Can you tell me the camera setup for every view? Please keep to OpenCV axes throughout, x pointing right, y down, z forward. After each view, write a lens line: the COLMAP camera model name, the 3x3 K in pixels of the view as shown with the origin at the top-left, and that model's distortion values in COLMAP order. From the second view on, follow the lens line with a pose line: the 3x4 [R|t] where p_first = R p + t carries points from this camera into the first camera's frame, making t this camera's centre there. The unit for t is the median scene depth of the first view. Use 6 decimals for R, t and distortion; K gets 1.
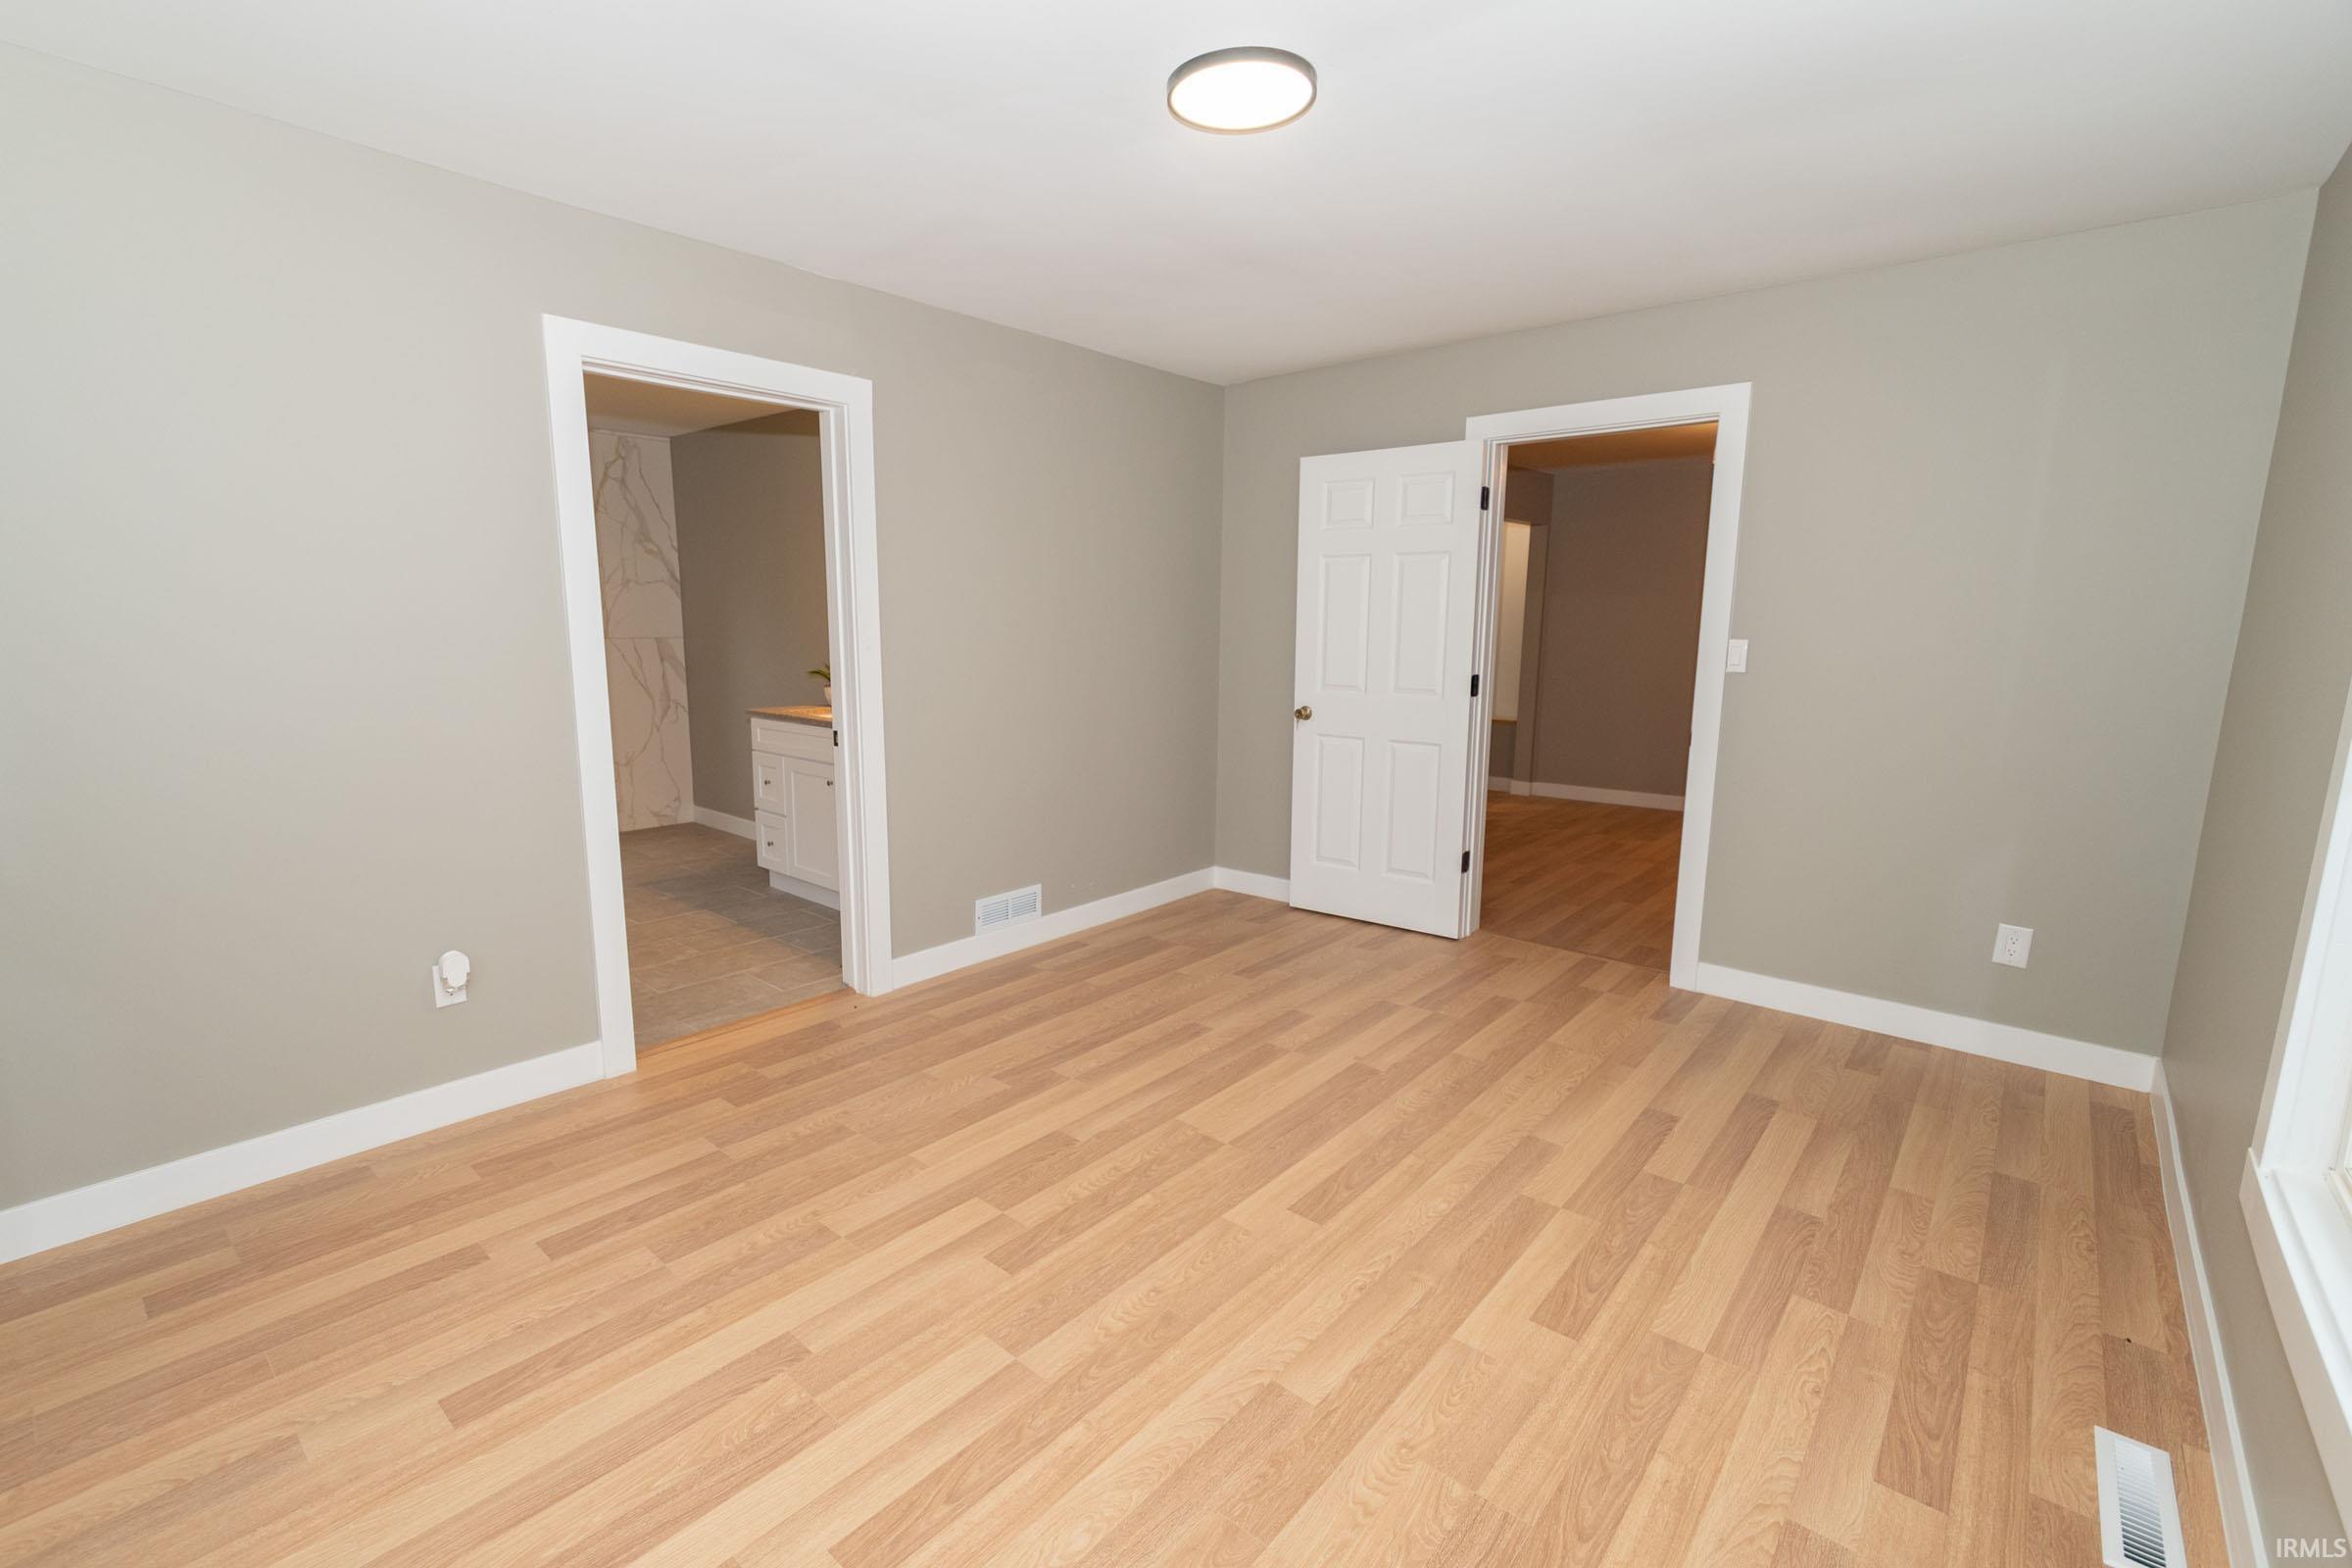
lens RADIAL K [[1031.8, 0, 1176.0], [0, 1031.8, 784.0], [0, 0, 1]] dist [-0.004359, -0.000215]
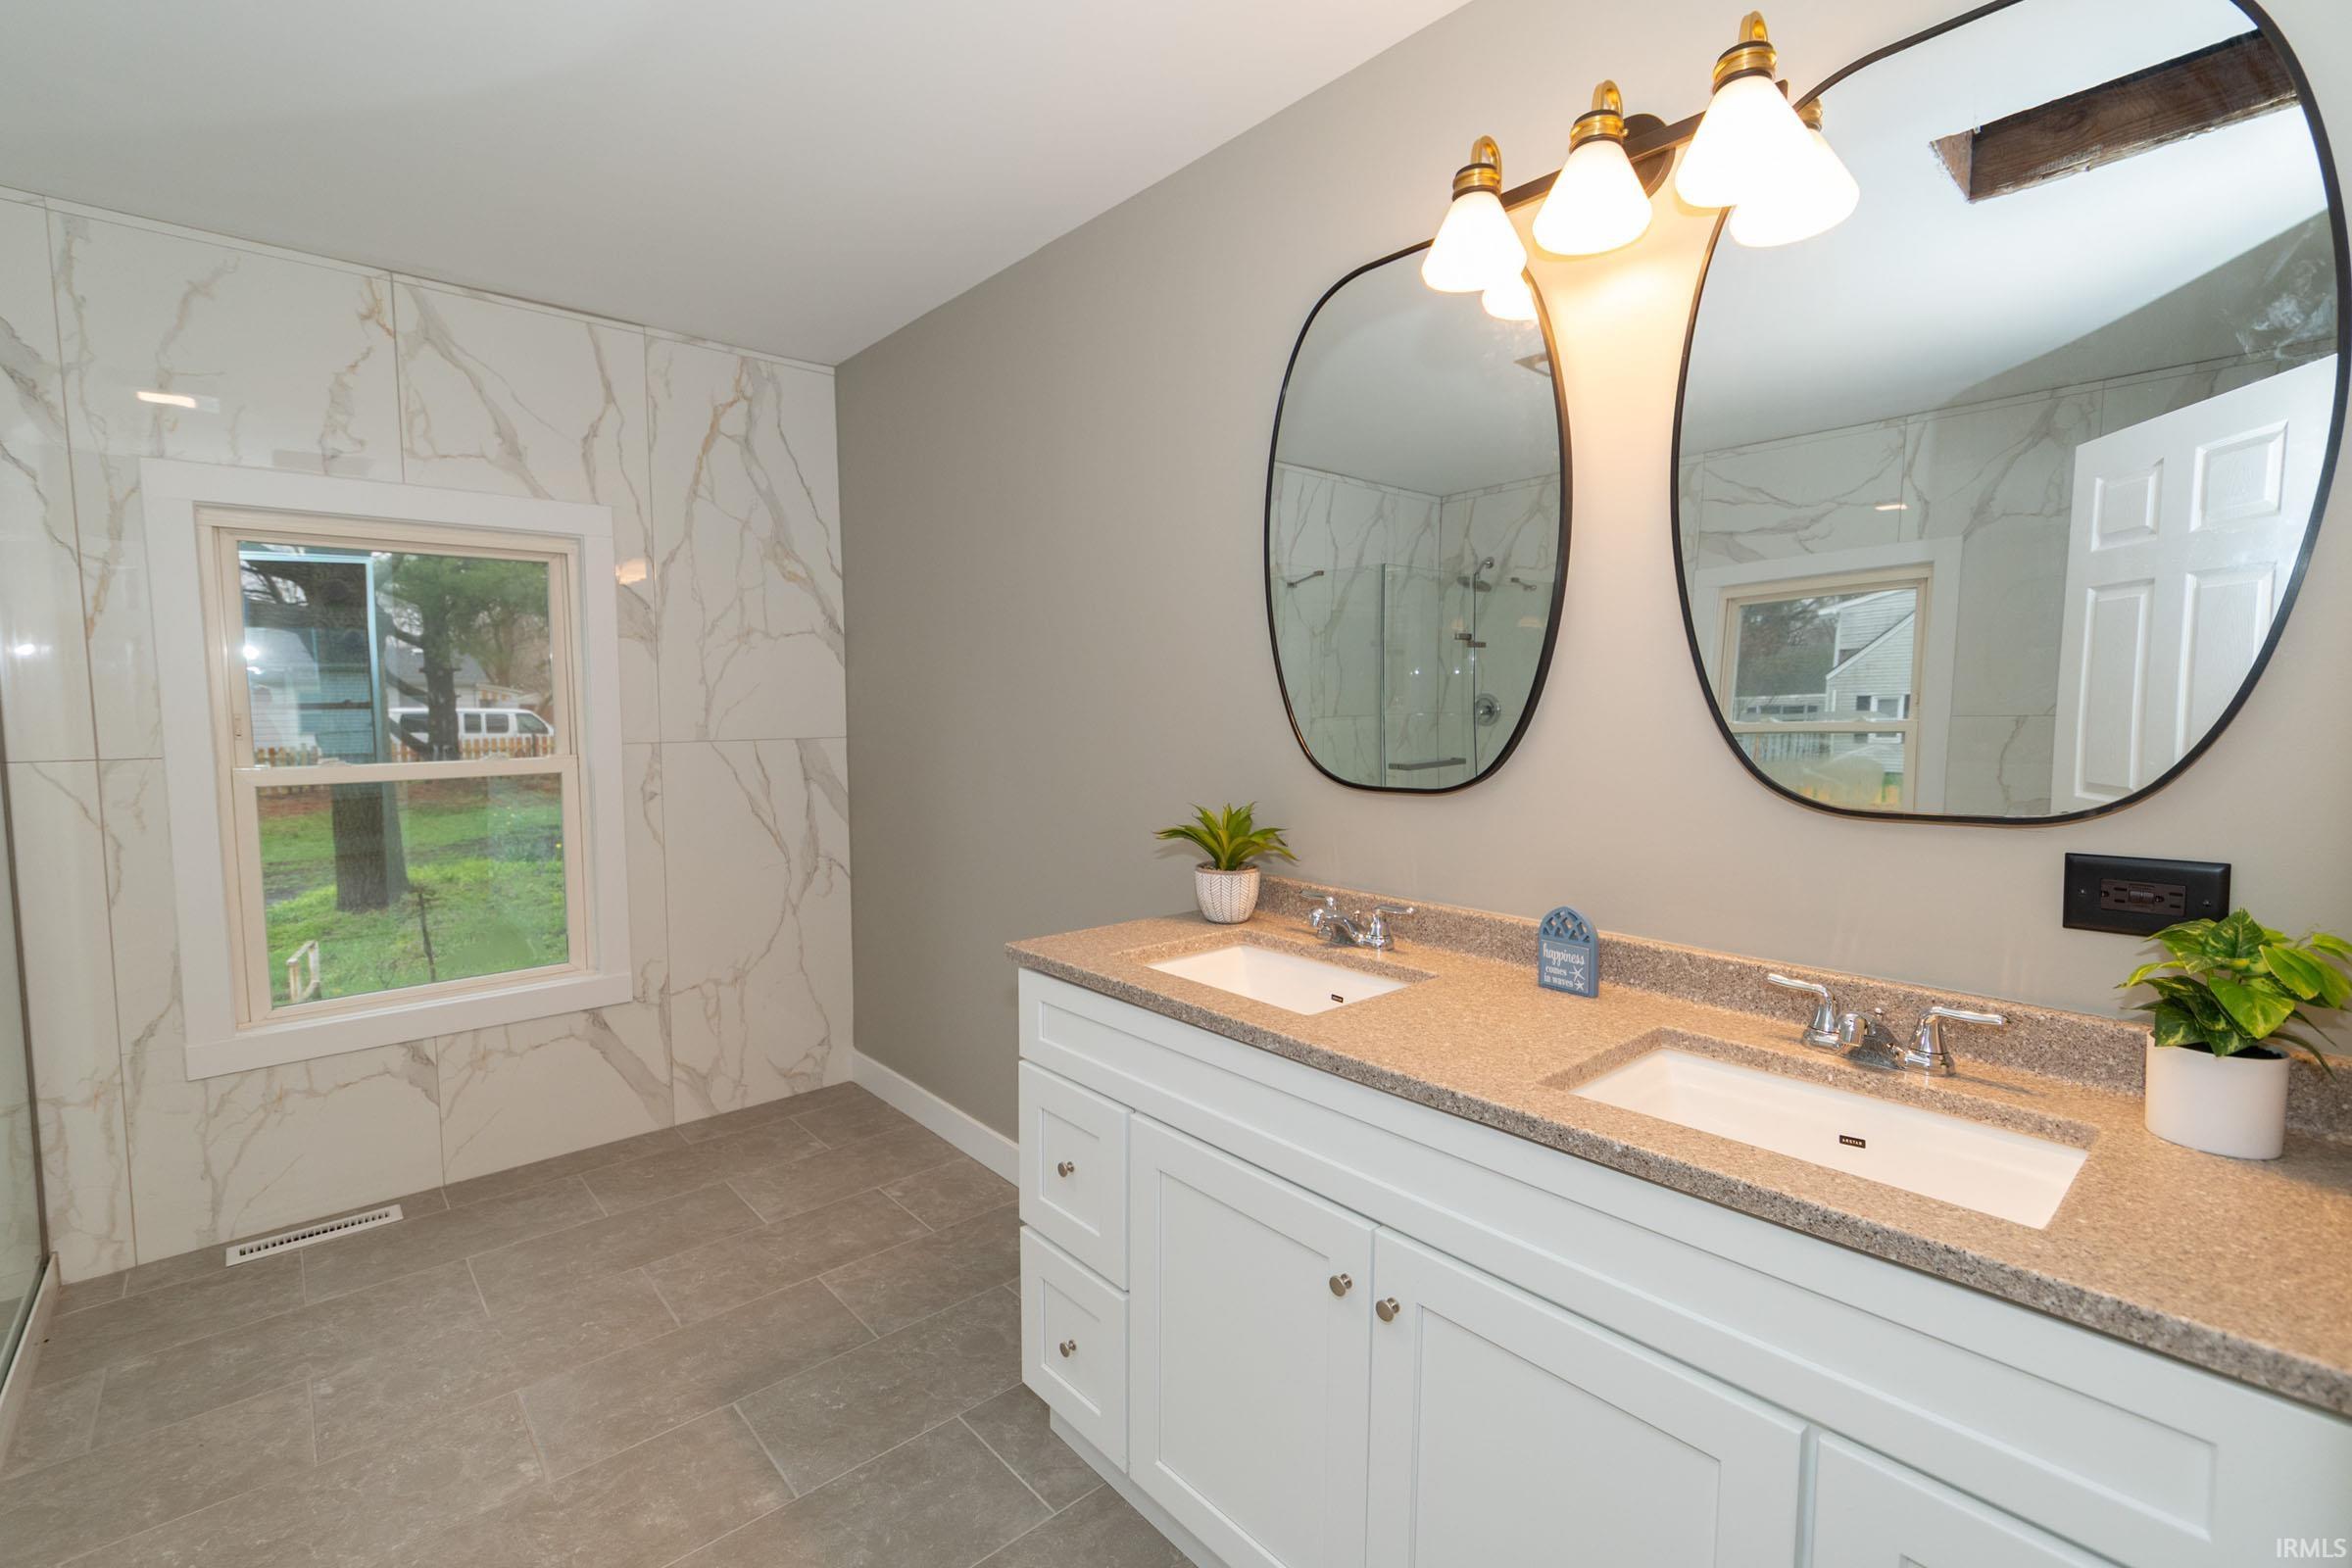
lens RADIAL K [[1029.5, 0, 1132.9], [0, 1029.5, 777.4], [0, 0, 1]] dist [-0.000218, 0.000351]
pose [[0.984247, -0.007208, -0.176651, -0.243121], [-0.008999, 0.995831, -0.090771, -0.075856], [0.176569, 0.090931, 0.980079, 0.517225]]
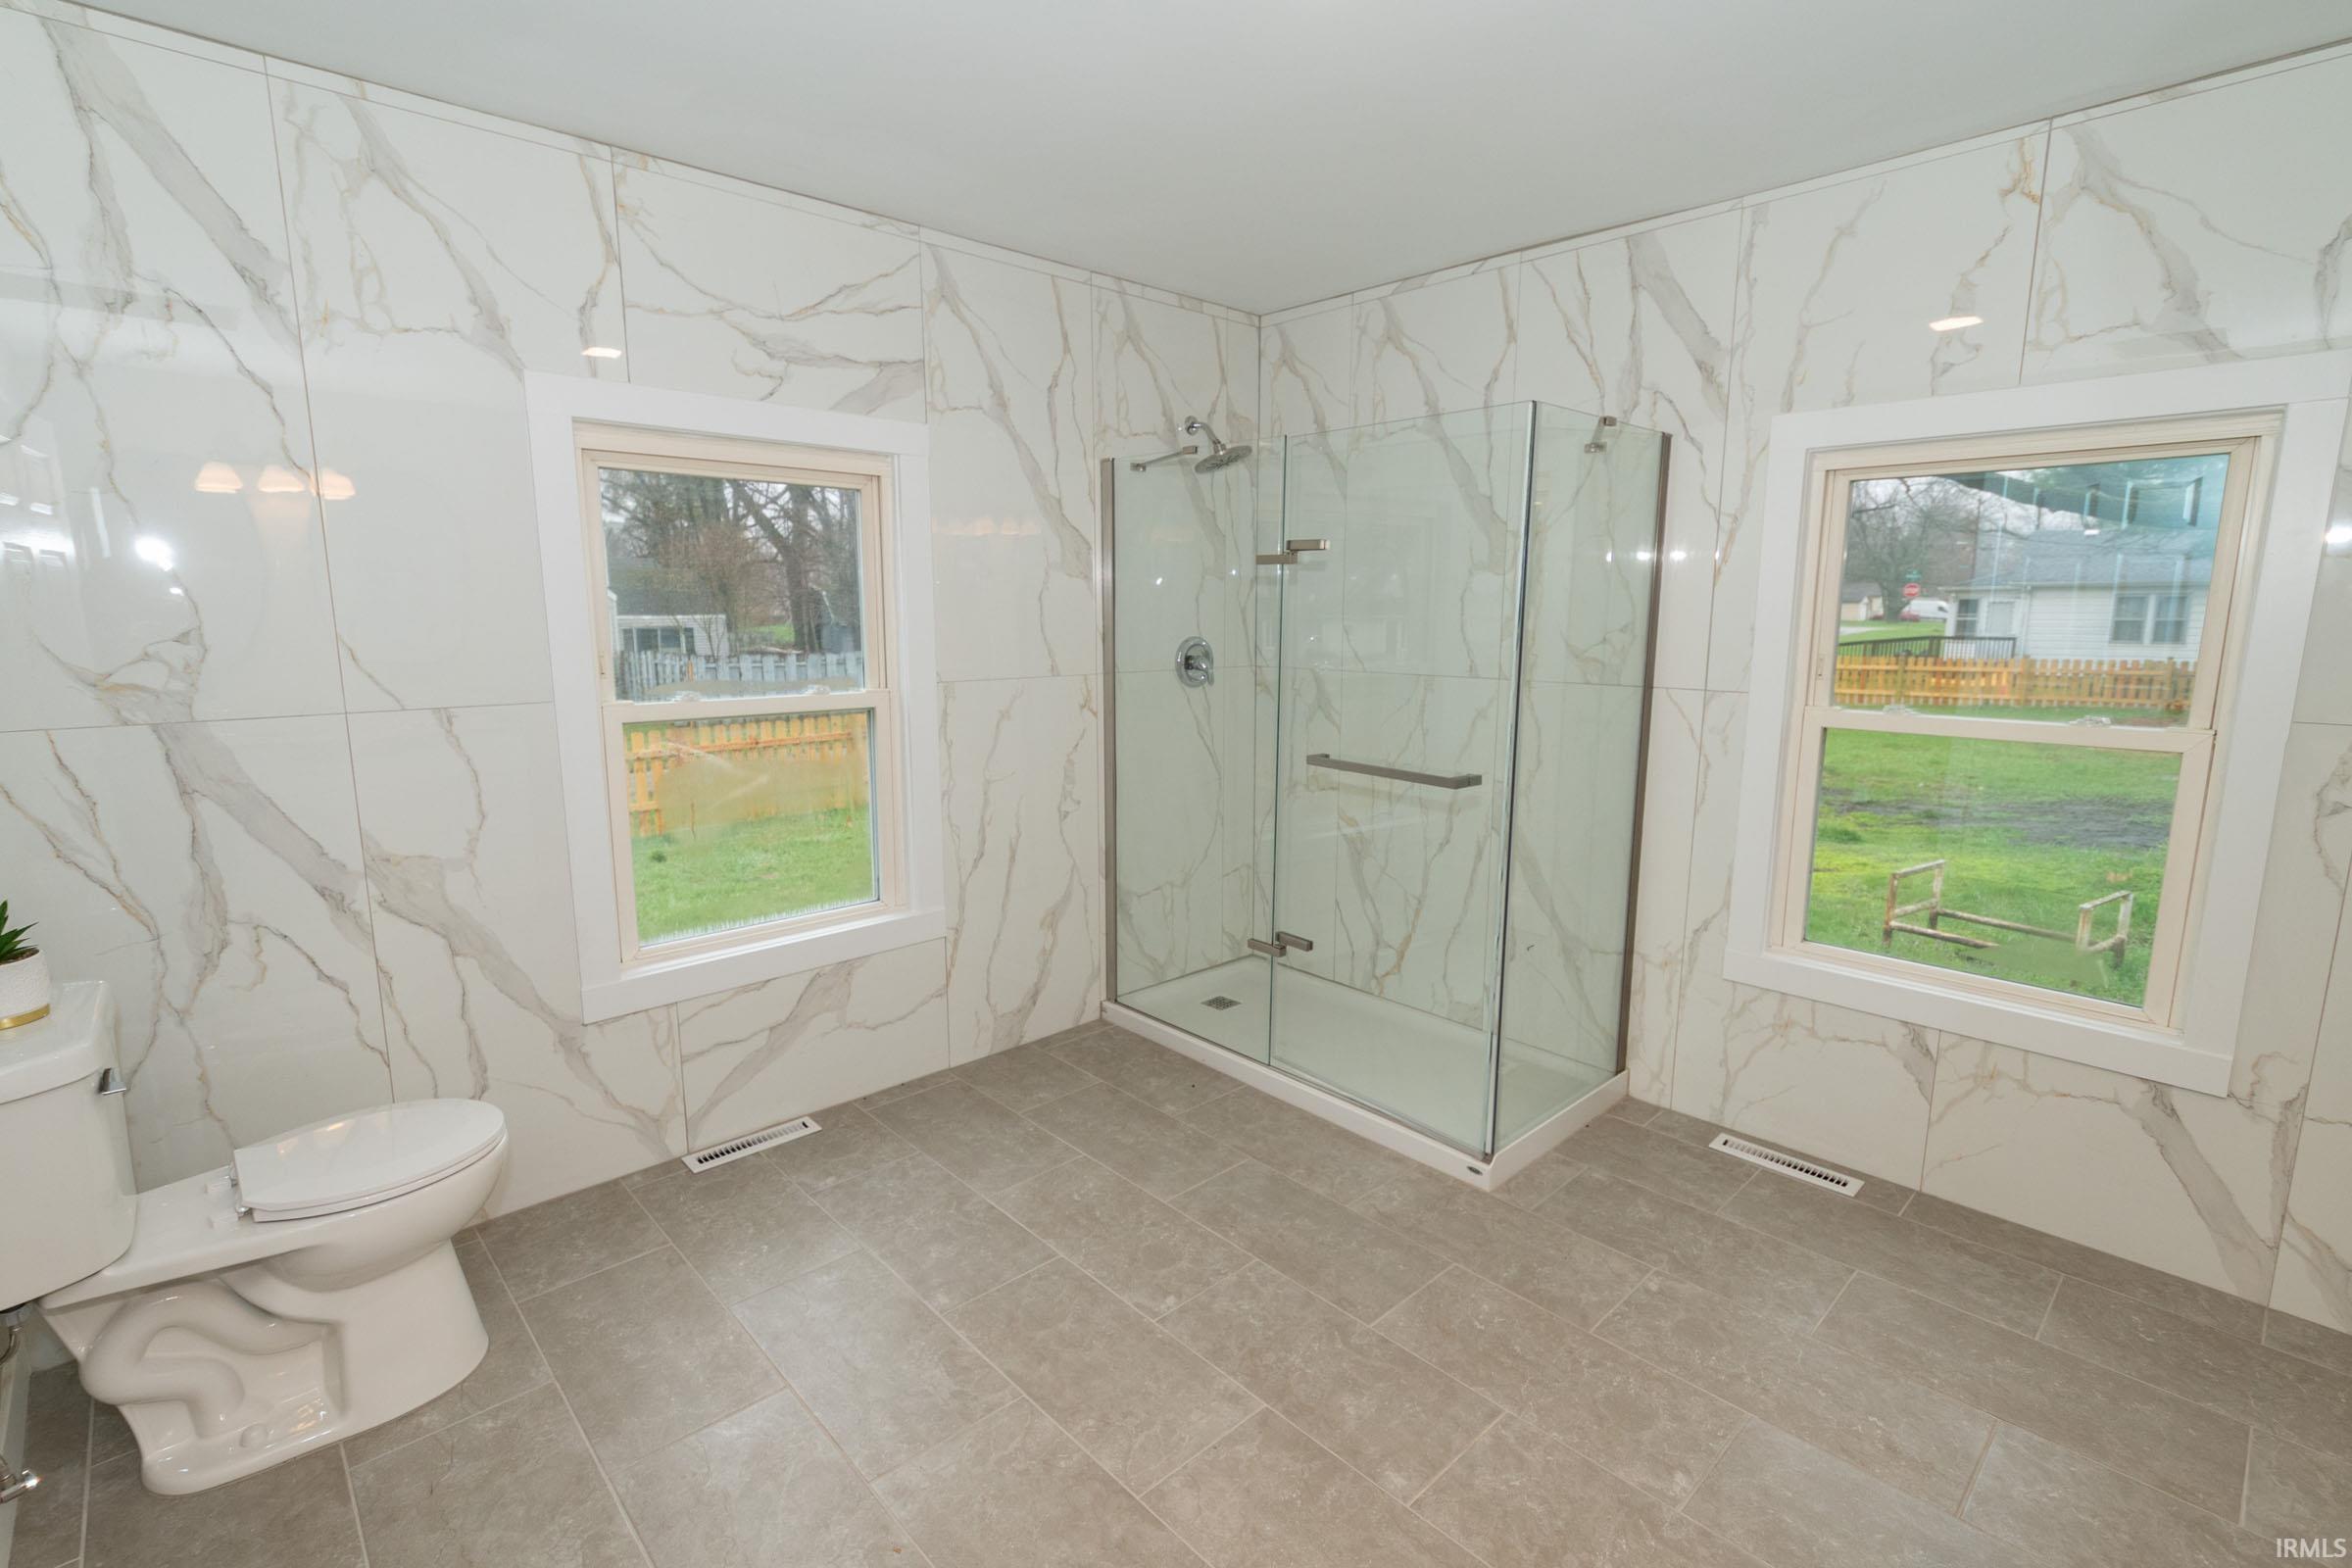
lens RADIAL K [[1083.1, 0, 1176.0], [0, 1083.1, 784.0], [0, 0, 1]] dist [0.001297, 0.000866]
pose [[-0.120669, 0.145490, -0.981973, -0.193606], [-0.171640, 0.971245, 0.164992, -0.110118], [0.977742, 0.188455, -0.092228, 0.642345]]
